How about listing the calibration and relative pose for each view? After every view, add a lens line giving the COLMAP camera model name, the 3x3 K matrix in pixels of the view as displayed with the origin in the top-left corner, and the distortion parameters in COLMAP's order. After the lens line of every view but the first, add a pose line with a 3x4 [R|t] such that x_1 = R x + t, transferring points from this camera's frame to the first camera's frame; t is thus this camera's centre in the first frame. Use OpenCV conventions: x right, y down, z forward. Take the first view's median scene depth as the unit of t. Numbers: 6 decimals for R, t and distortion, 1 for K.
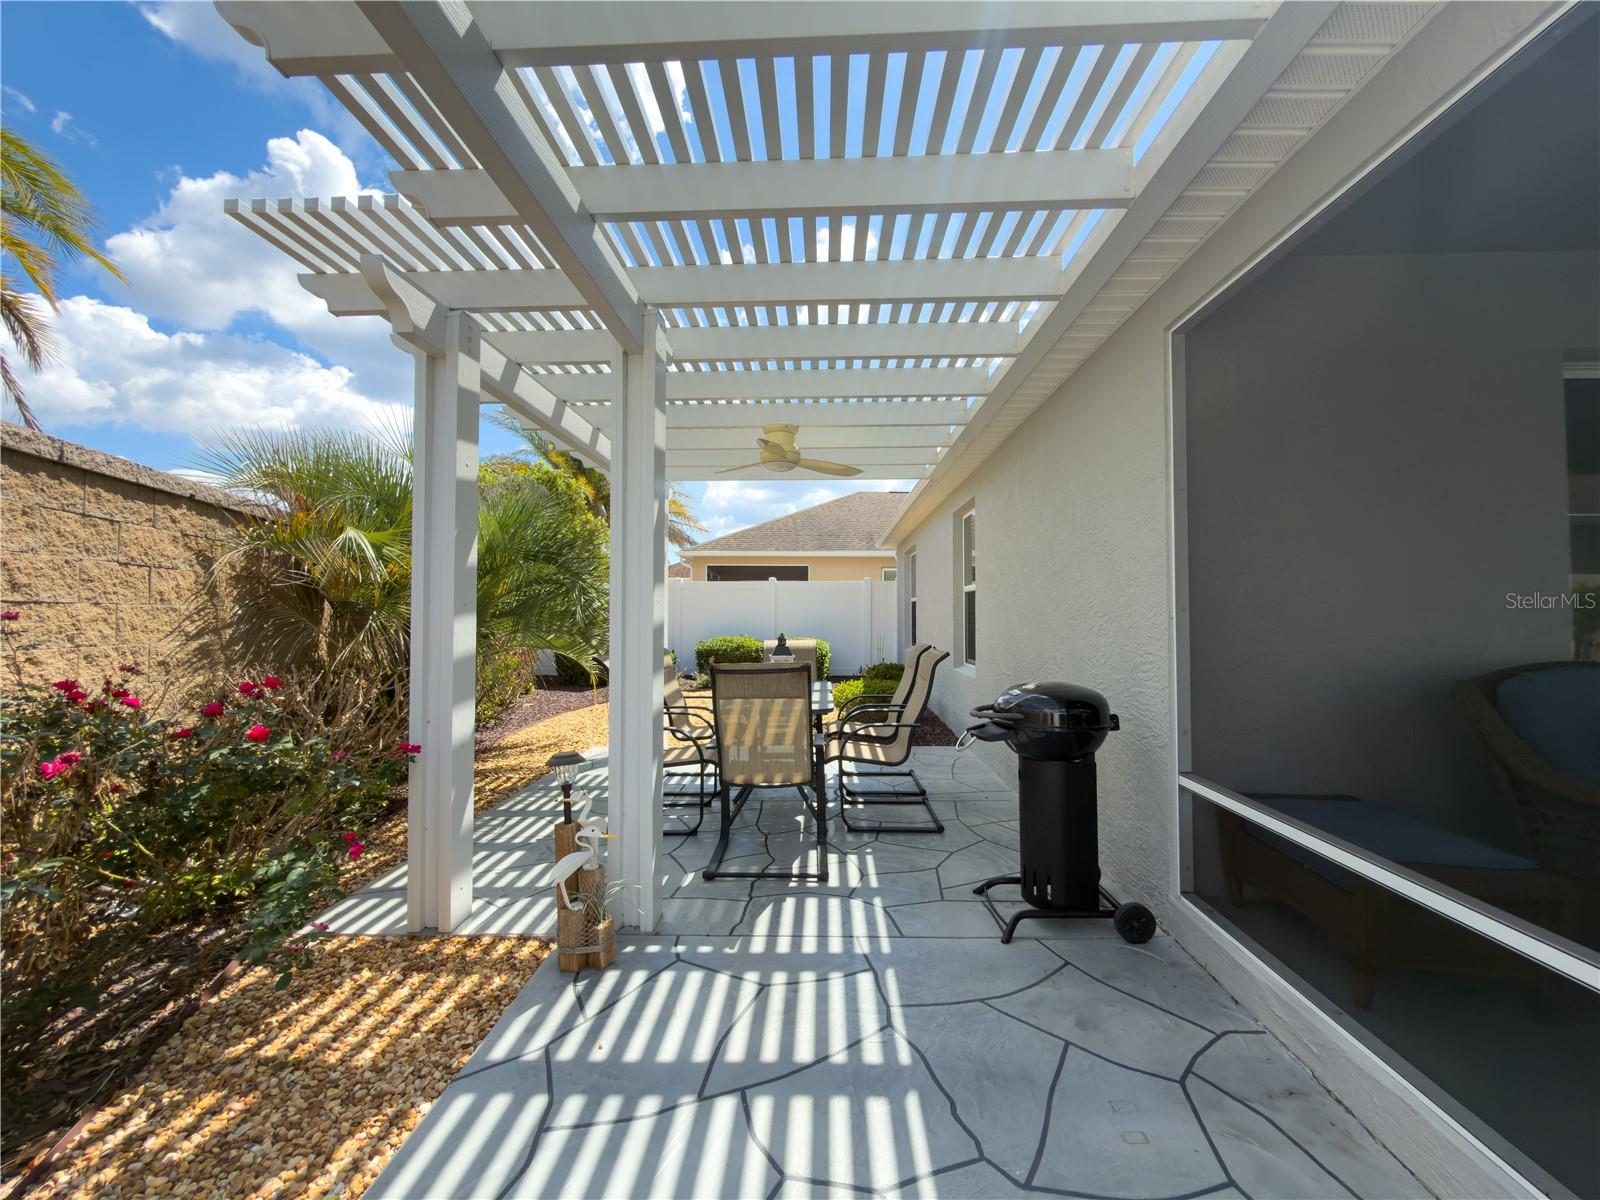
lens RADIAL K [[640.2, 0, 794.7], [0, 640.2, 608.5], [0, 0, 1]] dist [-0.000305, 0.000153]
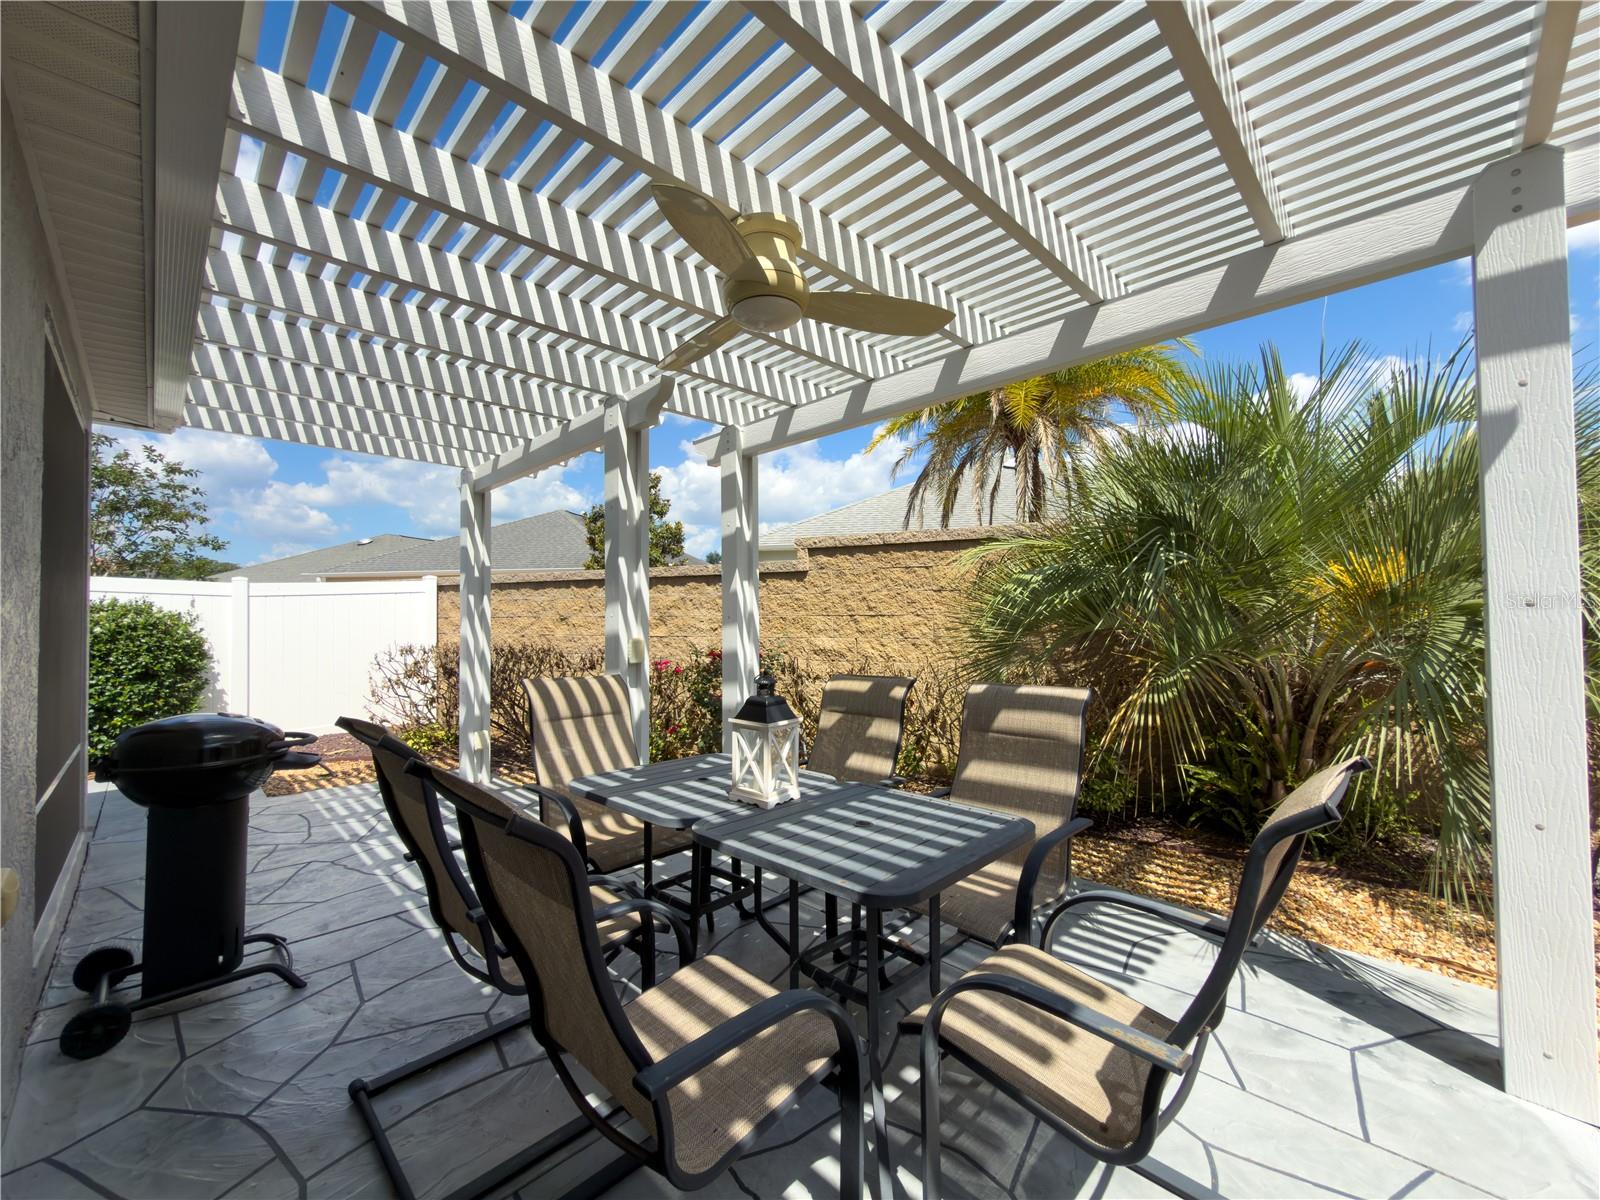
lens RADIAL K [[640.2, 0, 812.6], [0, 640.2, 595.7], [0, 0, 1]] dist [-0.000305, 0.000153]
pose [[-0.668351, -0.013815, -0.743718, 0.440885], [0.016546, 0.999304, -0.033432, -0.006069], [0.743662, -0.034650, -0.667657, 1.968675]]
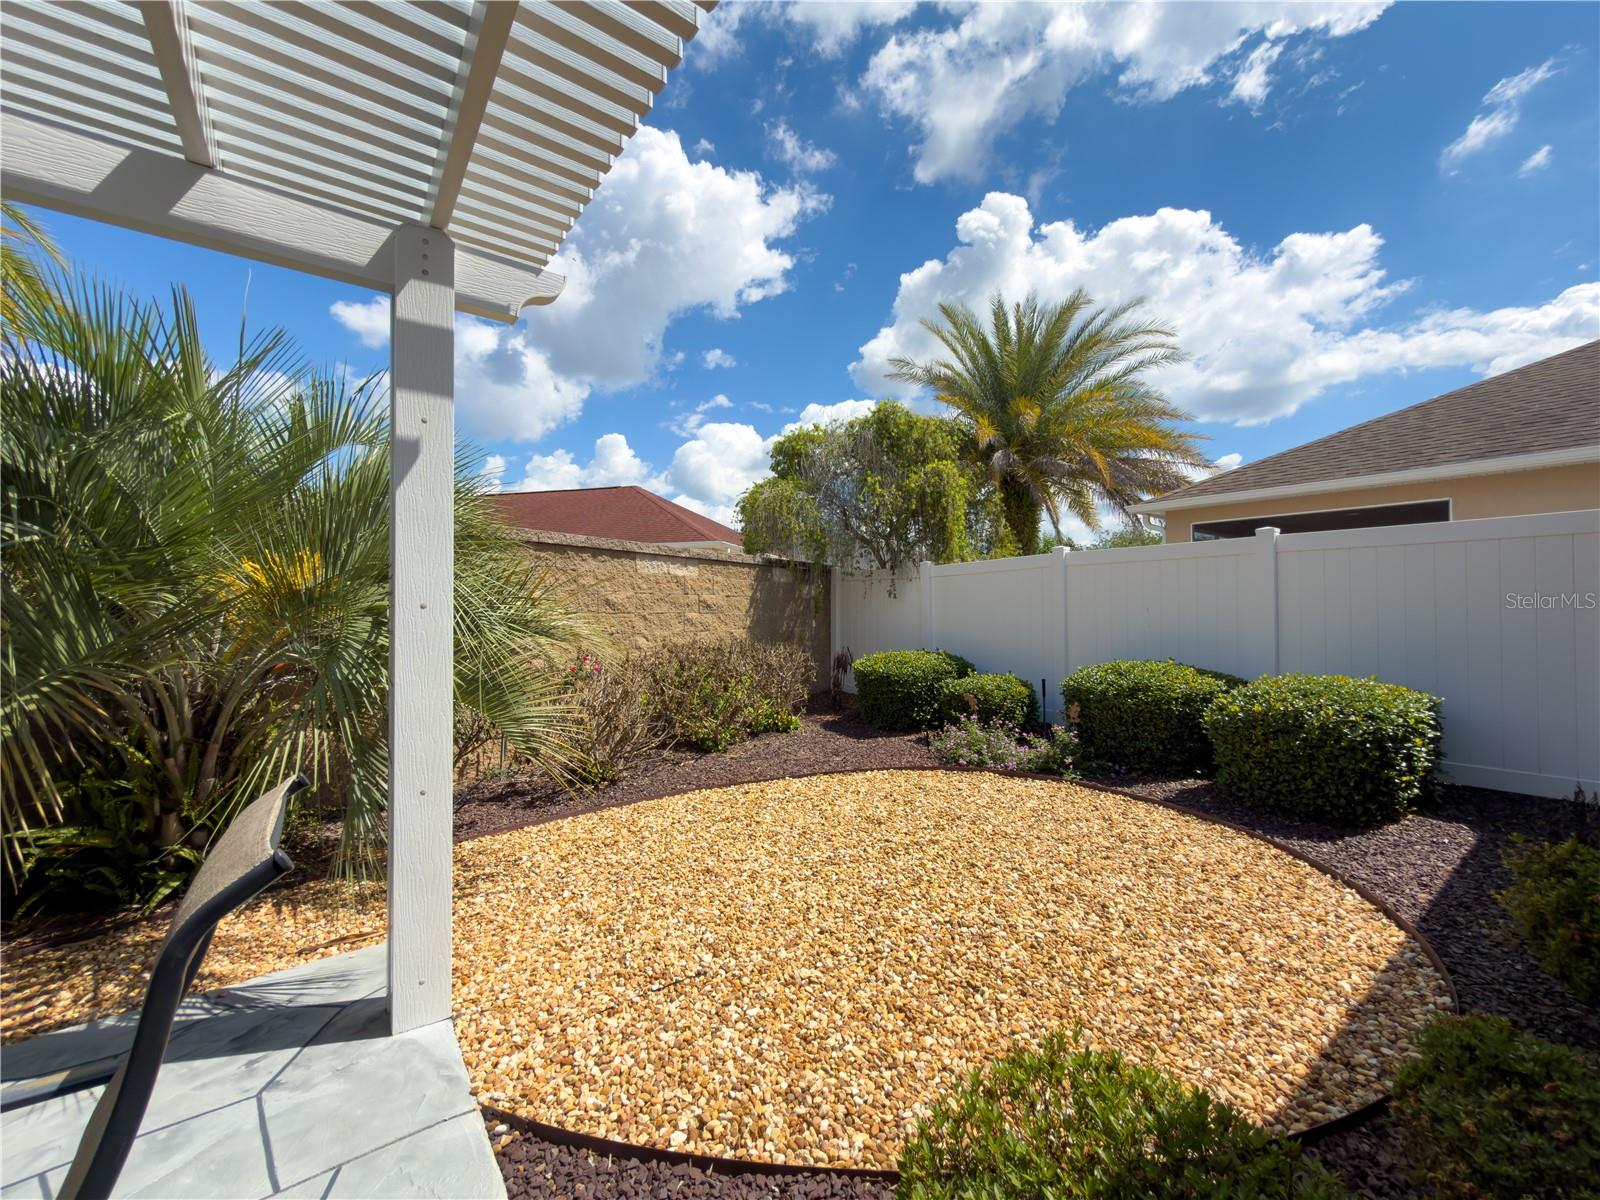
lens RADIAL K [[640.2, 0, 792.0], [0, 640.2, 602.4], [0, 0, 1]] dist [-0.000305, 0.000153]
pose [[0.620605, -0.008379, -0.784079, 0.371355], [0.007750, 0.999960, -0.004552, -0.005172], [0.784085, -0.003251, 0.620645, 1.950982]]
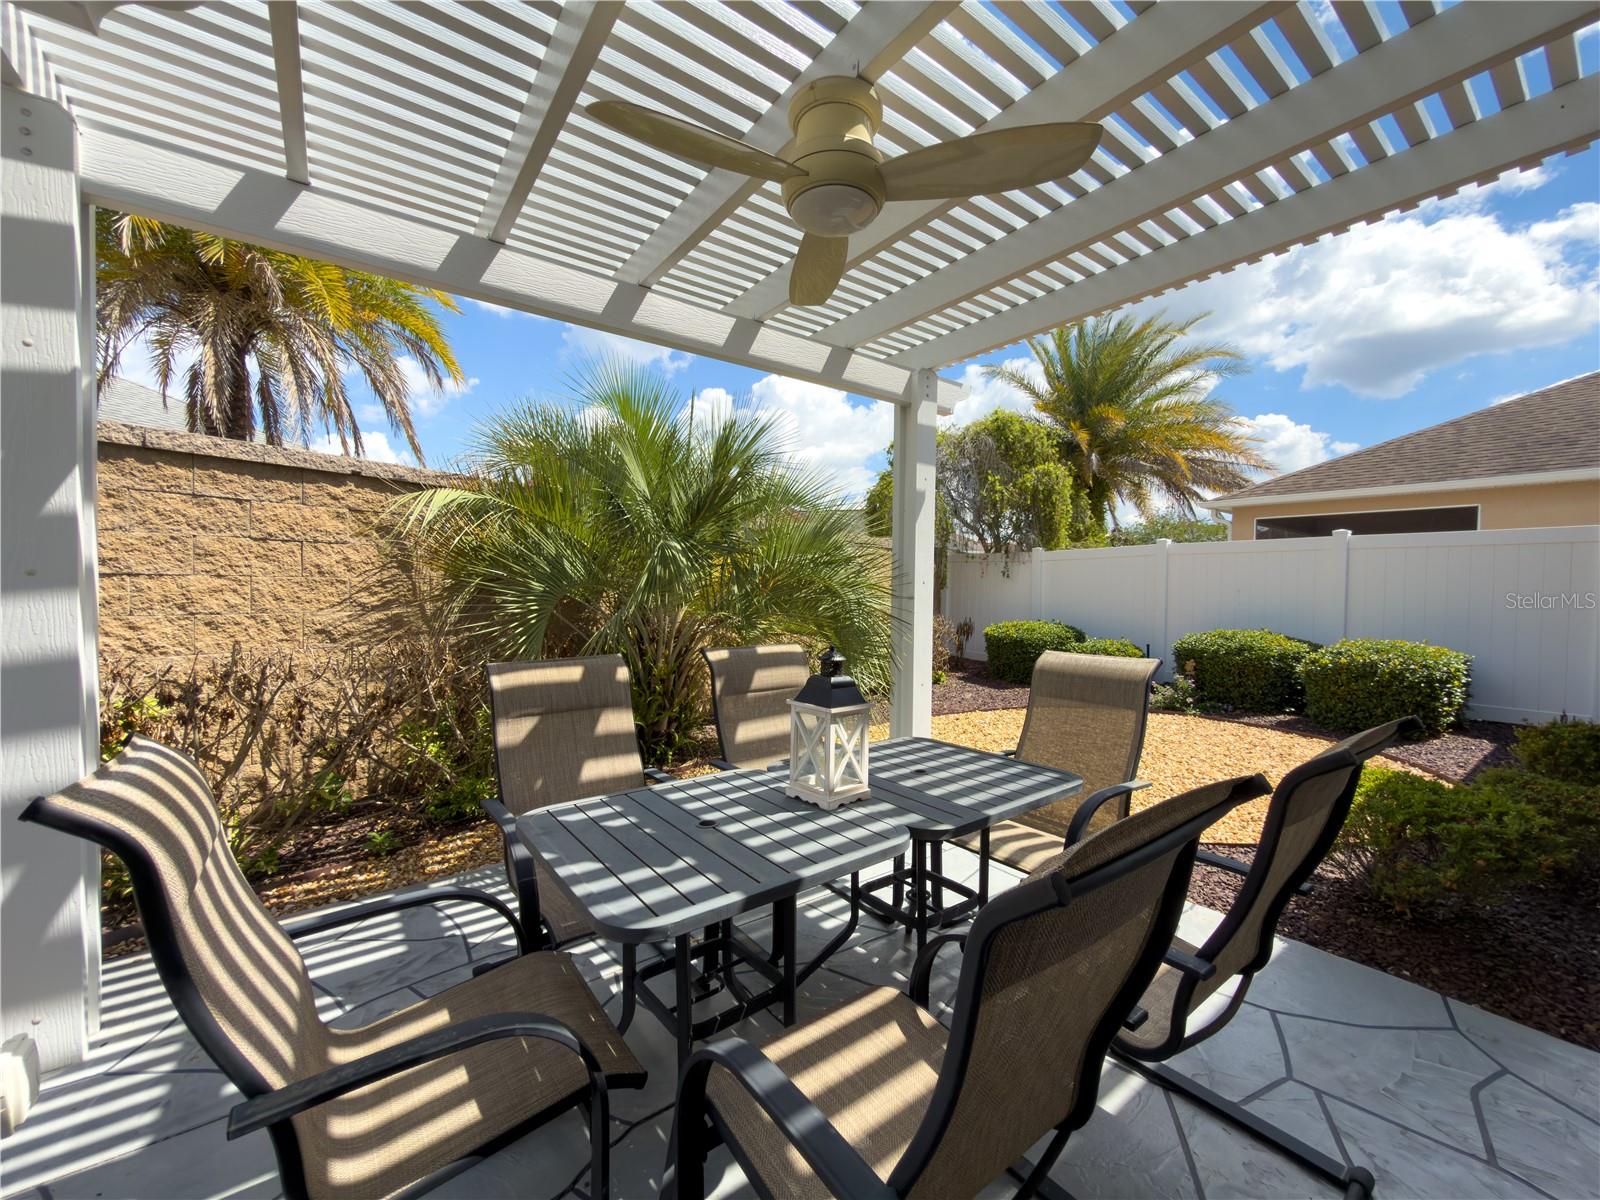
lens RADIAL K [[640.2, 0, 792.9], [0, 640.2, 613.6], [0, 0, 1]] dist [-0.000305, 0.000153]
pose [[0.622245, 0.046742, -0.781426, 0.388185], [-0.009236, 0.998585, 0.052377, -0.009325], [0.782768, -0.025374, 0.621796, 1.078631]]
